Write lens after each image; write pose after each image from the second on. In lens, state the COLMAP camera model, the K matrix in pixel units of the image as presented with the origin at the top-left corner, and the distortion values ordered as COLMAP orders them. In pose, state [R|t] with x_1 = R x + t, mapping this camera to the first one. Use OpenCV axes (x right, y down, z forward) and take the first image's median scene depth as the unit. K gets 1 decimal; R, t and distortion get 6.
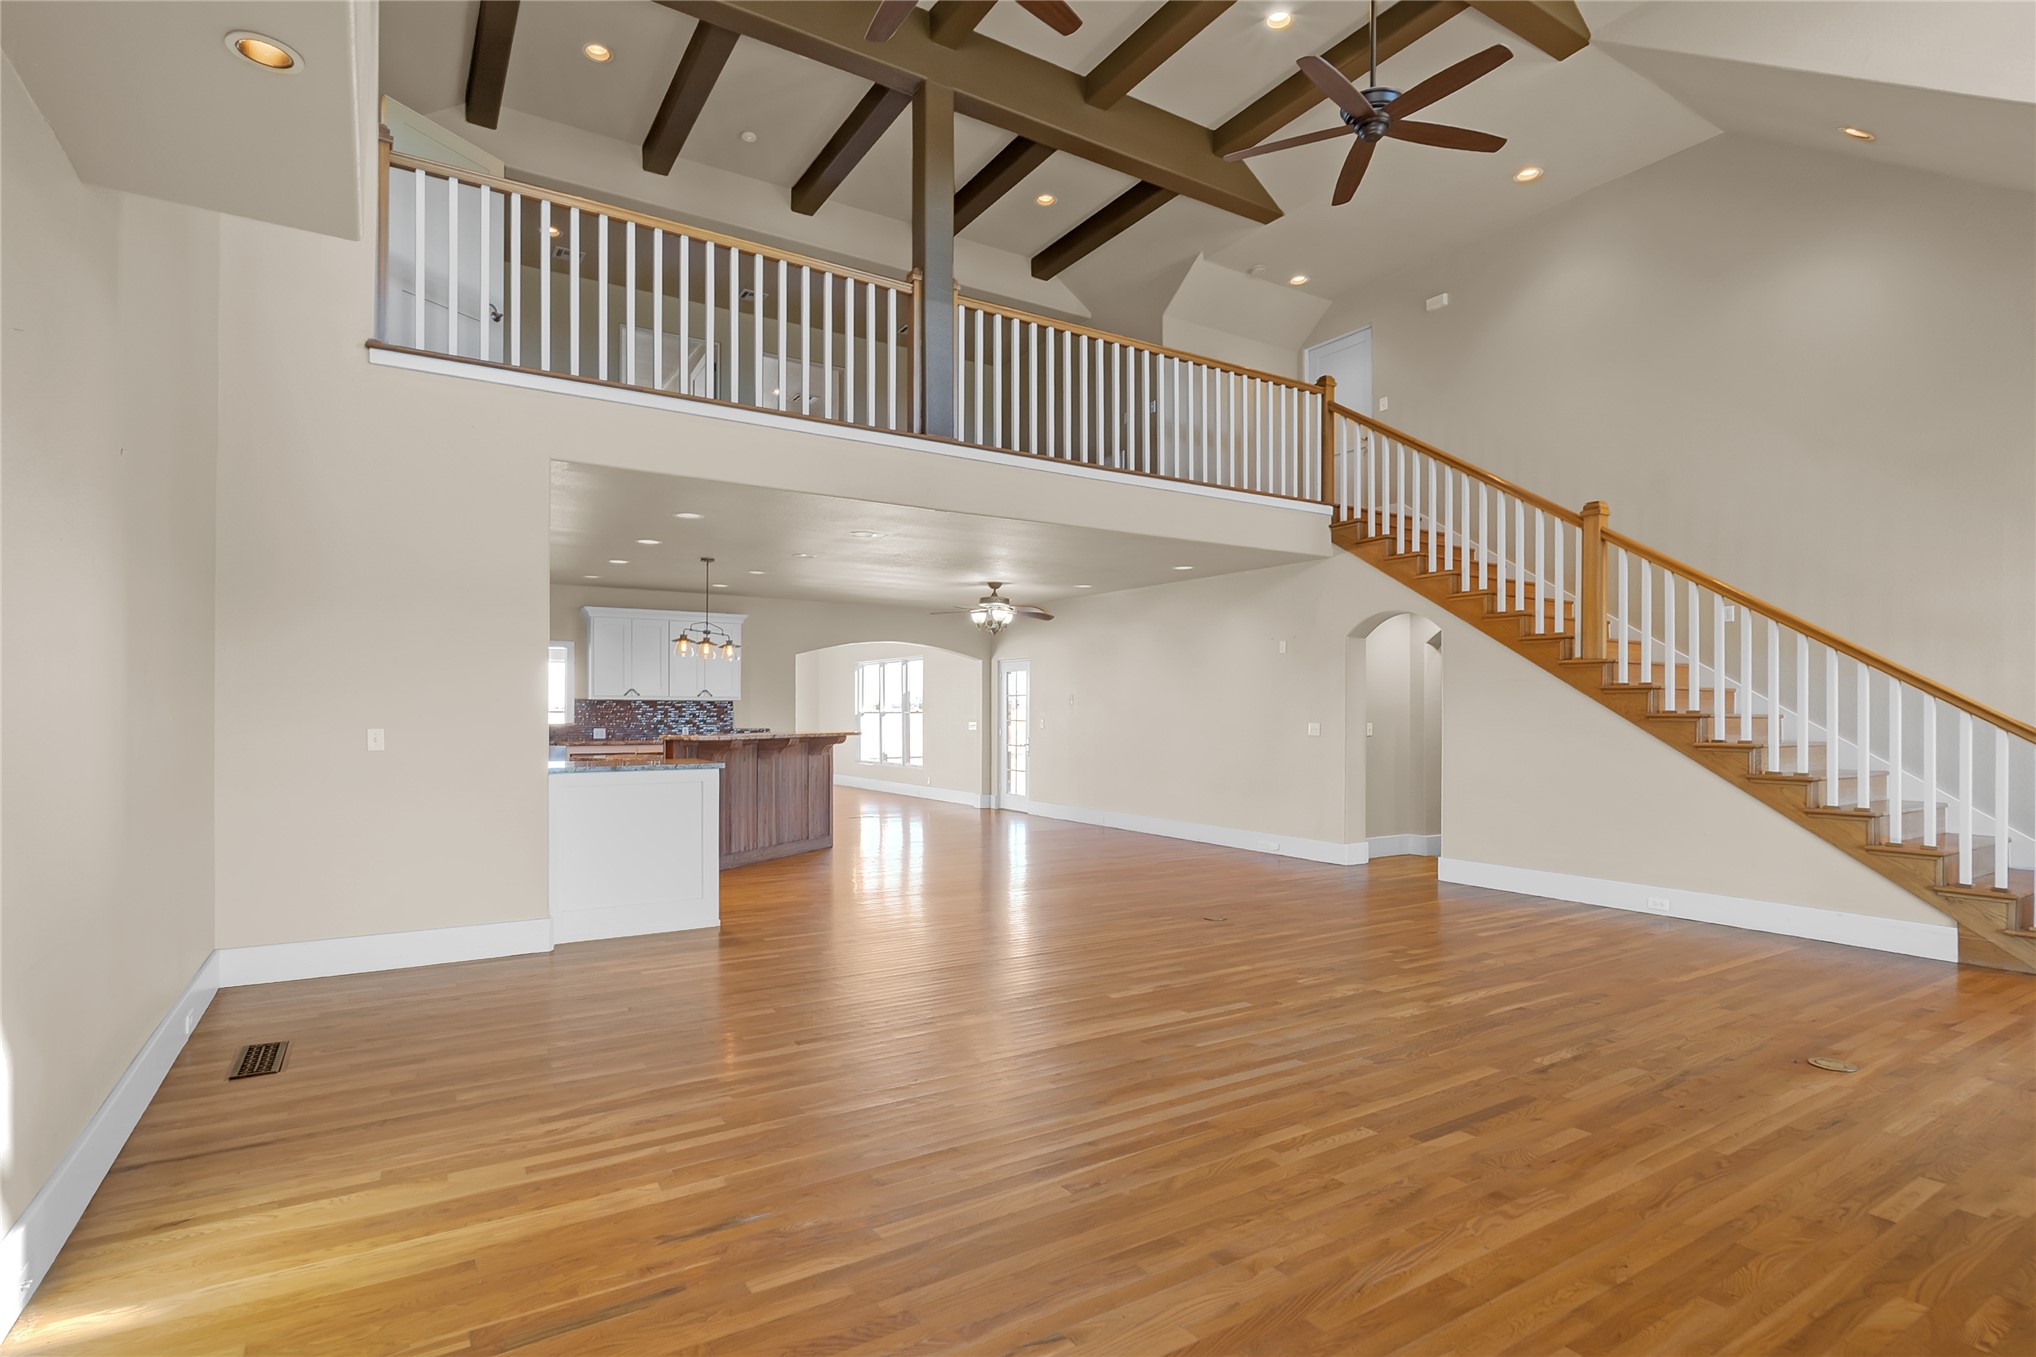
lens RADIAL K [[968.8, 0, 1019.4], [0, 968.8, 702.7], [0, 0, 1]] dist [-0.005012, 0.000323]
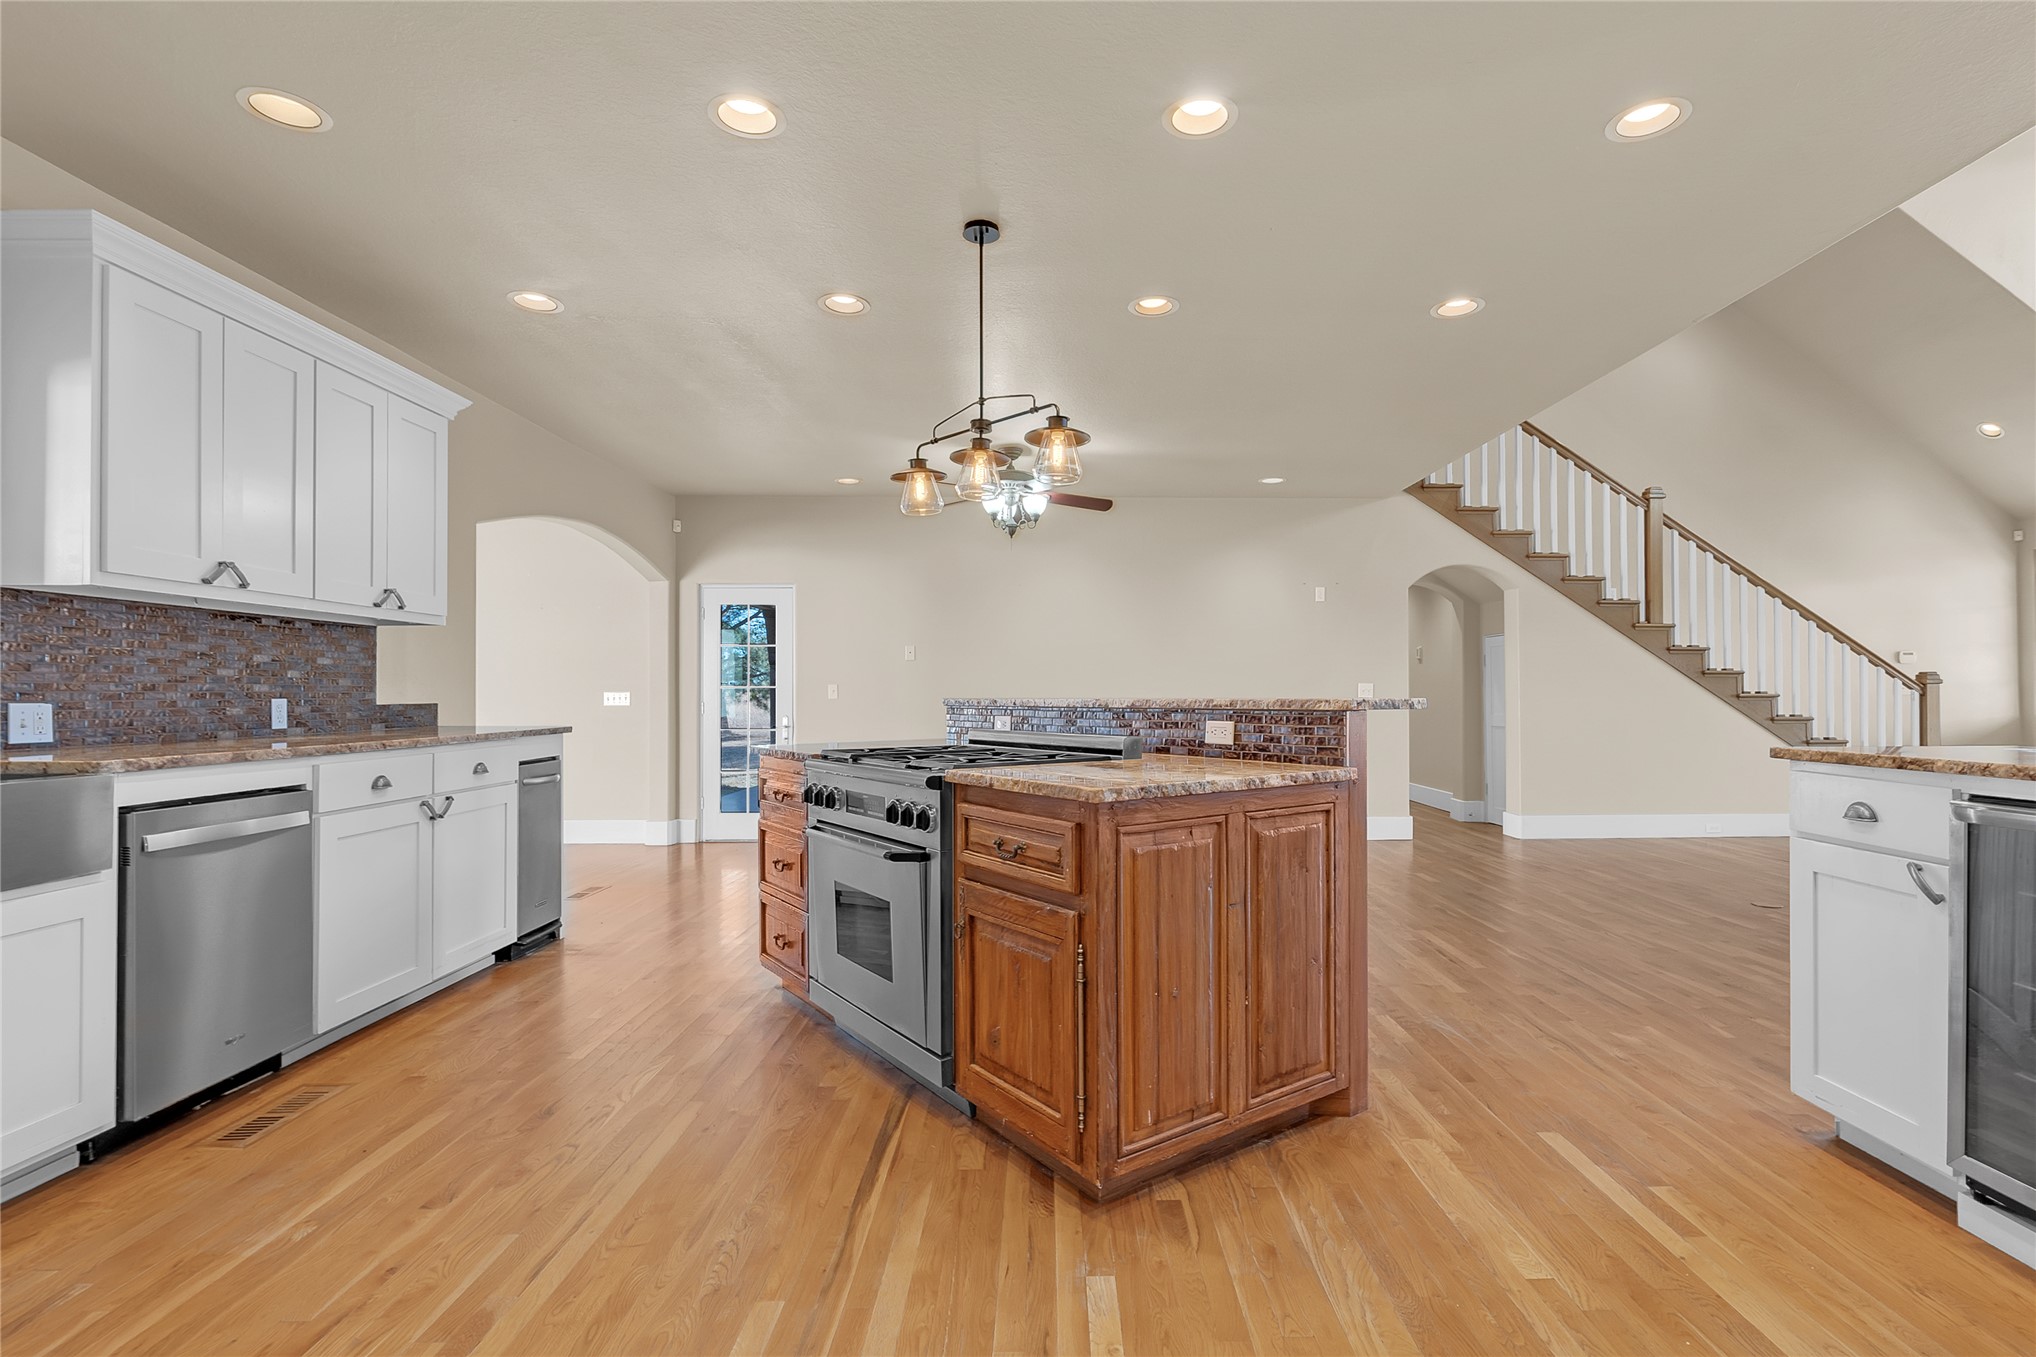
lens RADIAL K [[968.8, 0, 1014.5], [0, 968.8, 682.4], [0, 0, 1]] dist [-0.005012, 0.000323]
pose [[0.536321, 0.006264, 0.843991, -0.831989], [-0.001133, 0.999977, -0.006702, 0.035910], [-0.844014, 0.002638, 0.536315, 1.078777]]
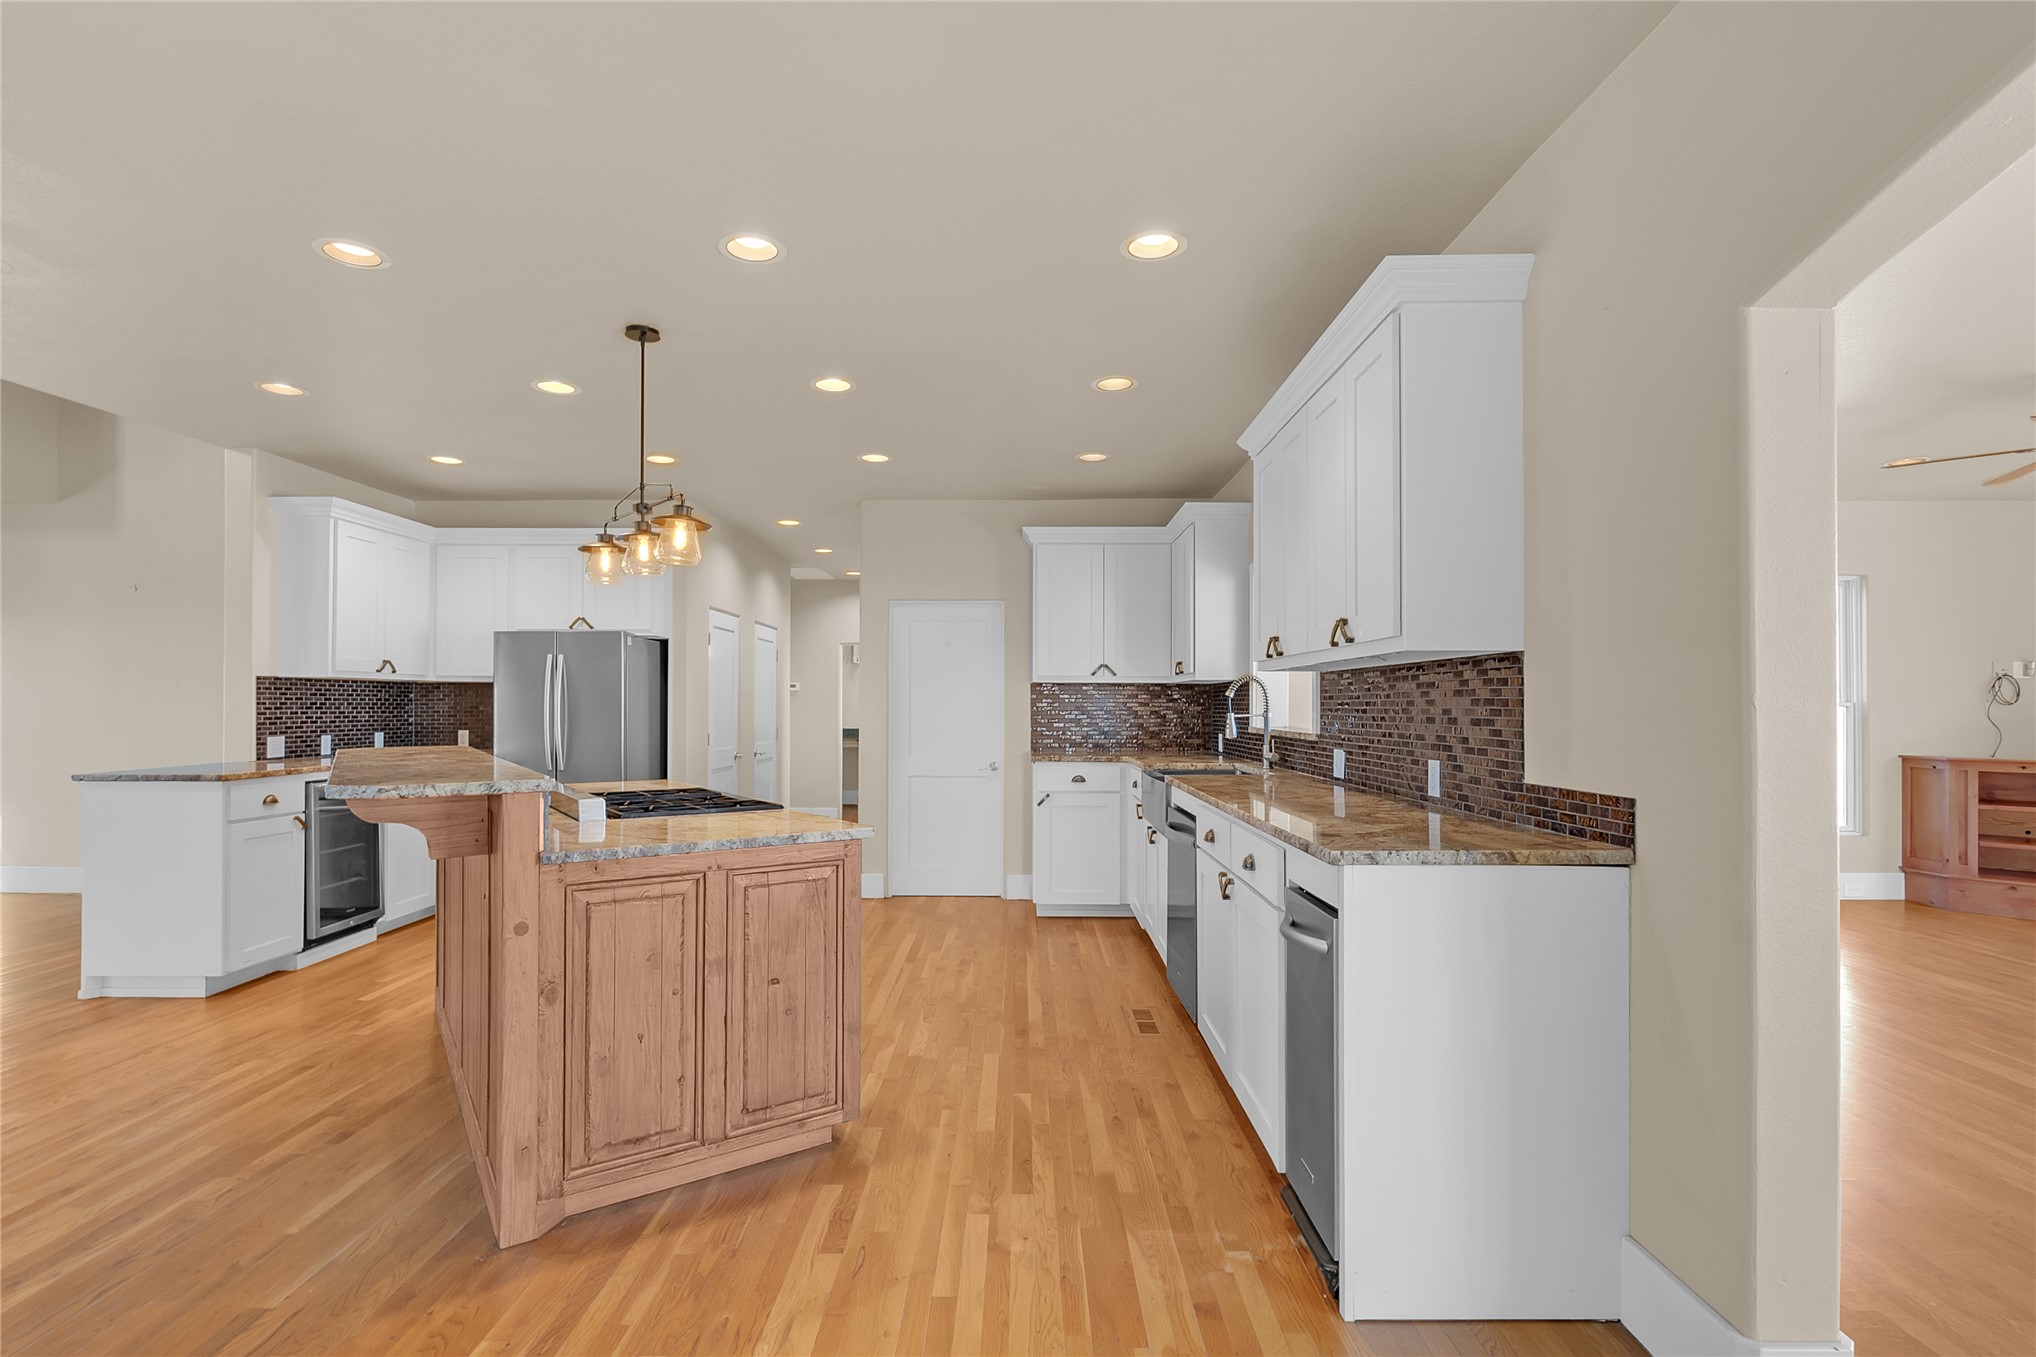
lens RADIAL K [[968.8, 0, 1020.2], [0, 968.8, 687.1], [0, 0, 1]] dist [-0.005012, 0.000323]
pose [[-0.516709, -0.021743, -0.855885, -0.067519], [0.001326, 0.999656, -0.026196, 0.018171], [0.856160, -0.014670, -0.516502, 1.827751]]
